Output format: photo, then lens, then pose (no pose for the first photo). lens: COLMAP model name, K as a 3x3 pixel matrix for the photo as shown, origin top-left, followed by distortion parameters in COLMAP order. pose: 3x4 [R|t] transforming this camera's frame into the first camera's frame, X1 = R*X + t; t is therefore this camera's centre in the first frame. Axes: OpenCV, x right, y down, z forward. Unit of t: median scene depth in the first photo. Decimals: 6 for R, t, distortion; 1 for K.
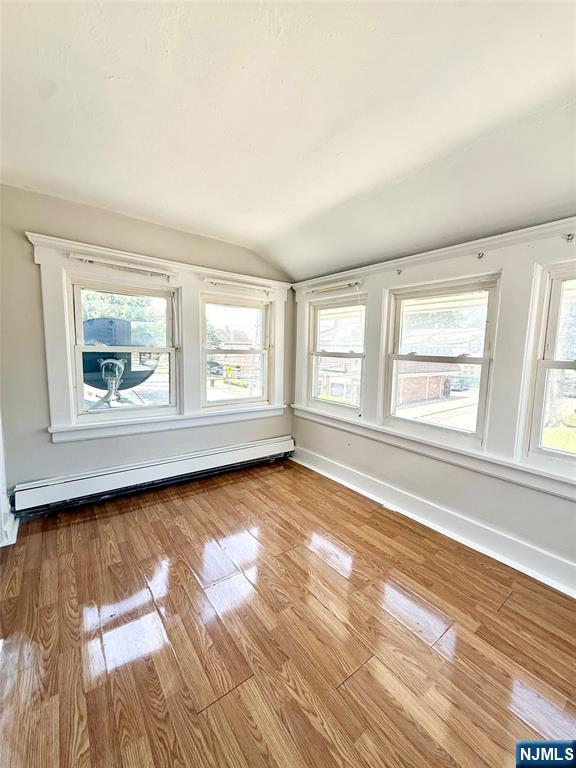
lens RADIAL K [[287.2, 0, 288.0], [0, 287.2, 384.0], [0, 0, 1]] dist [0.000287, -0.000122]
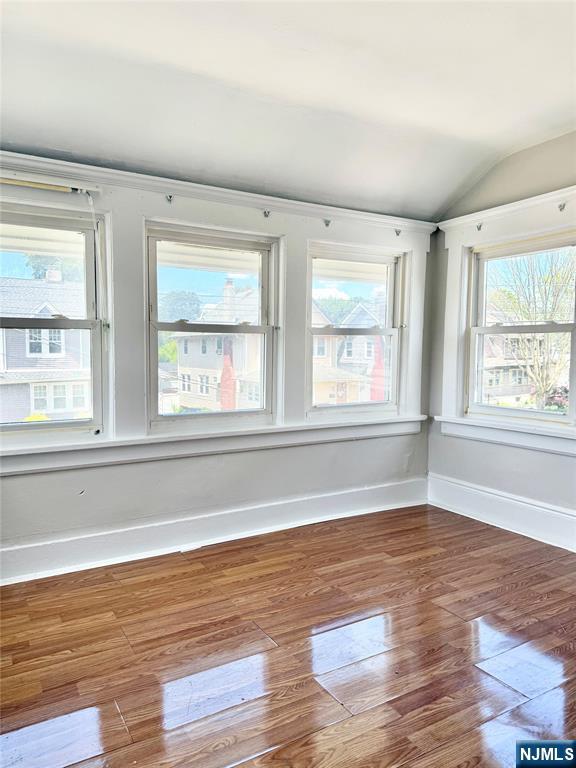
lens RADIAL K [[571.4, 0, 288.0], [0, 571.4, 384.0], [0, 0, 1]] dist [0.045908, -0.002918]
pose [[0.144309, -0.128515, 0.981152, -1.060429], [0.088944, 0.989202, 0.116487, -0.108774], [-0.985527, 0.070457, 0.154182, 0.626655]]
